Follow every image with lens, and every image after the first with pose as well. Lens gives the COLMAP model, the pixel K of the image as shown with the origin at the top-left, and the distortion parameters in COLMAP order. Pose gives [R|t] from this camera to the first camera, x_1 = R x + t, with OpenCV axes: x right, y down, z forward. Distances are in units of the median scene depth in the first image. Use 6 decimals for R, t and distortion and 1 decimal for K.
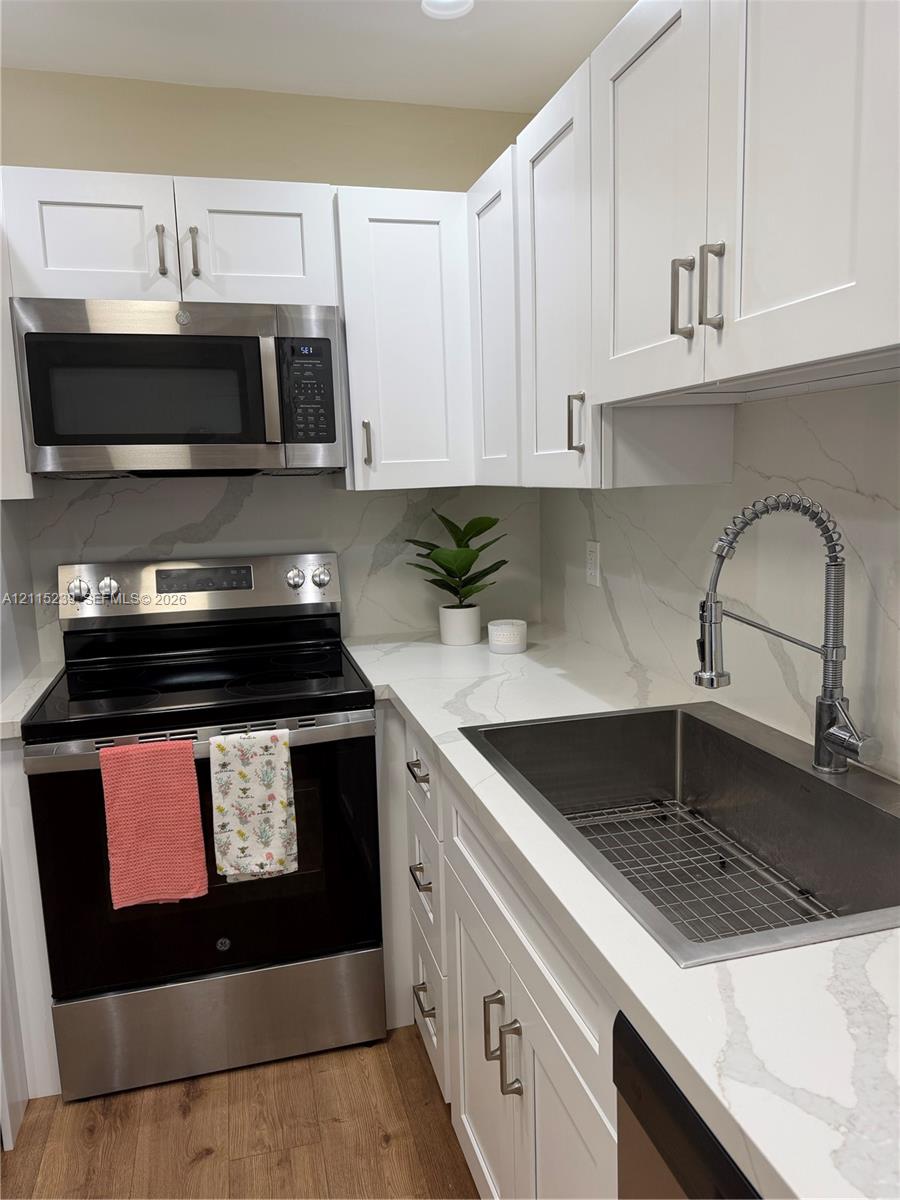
lens RADIAL K [[843.1, 0, 450.0], [0, 843.1, 600.0], [0, 0, 1]] dist [0.061698, -0.081636]
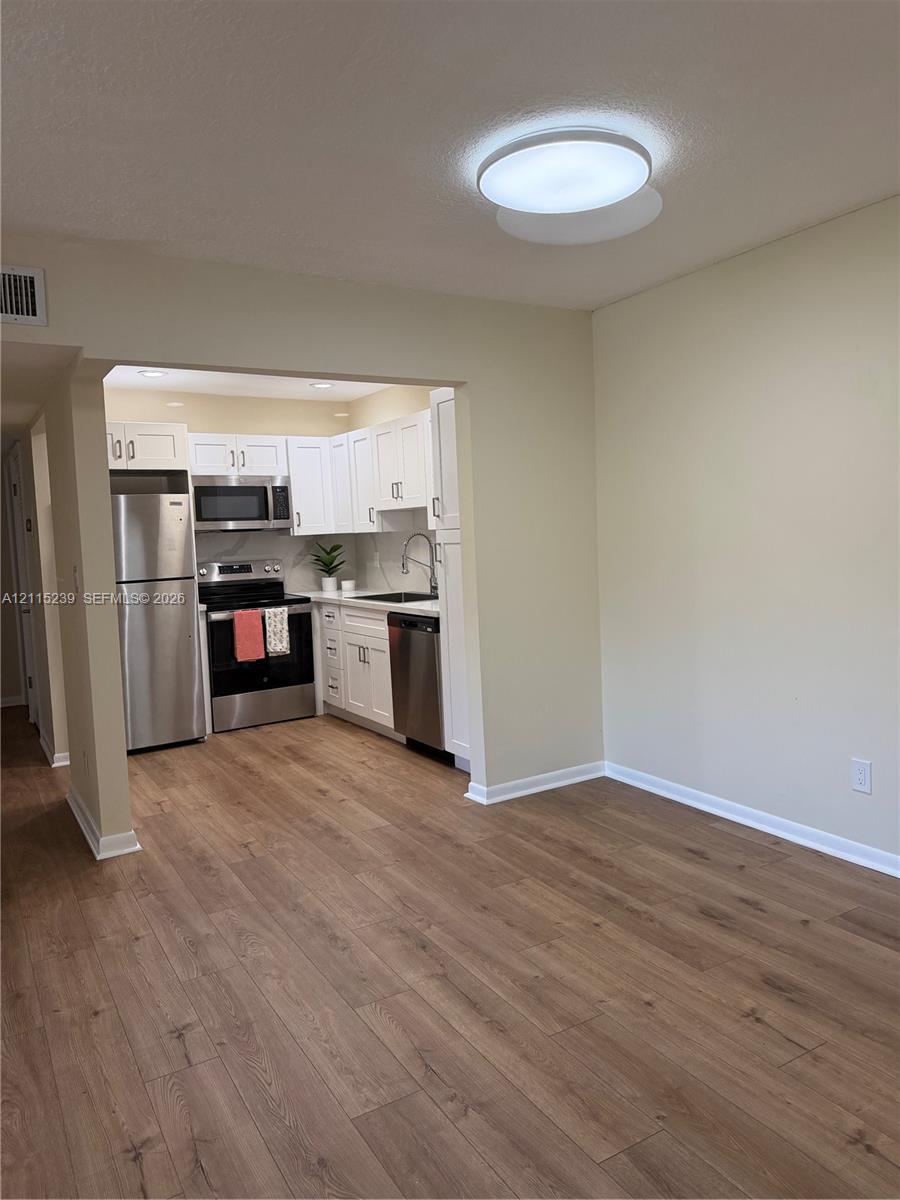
lens RADIAL K [[853.1, 0, 450.4], [0, 853.1, 584.2], [0, 0, 1]] dist [0.183881, -0.000323]
pose [[0.962692, -0.032236, 0.268672, -0.468369], [0.056737, 0.994855, -0.083932, 0.373975], [-0.264584, 0.096044, 0.959568, -2.326330]]
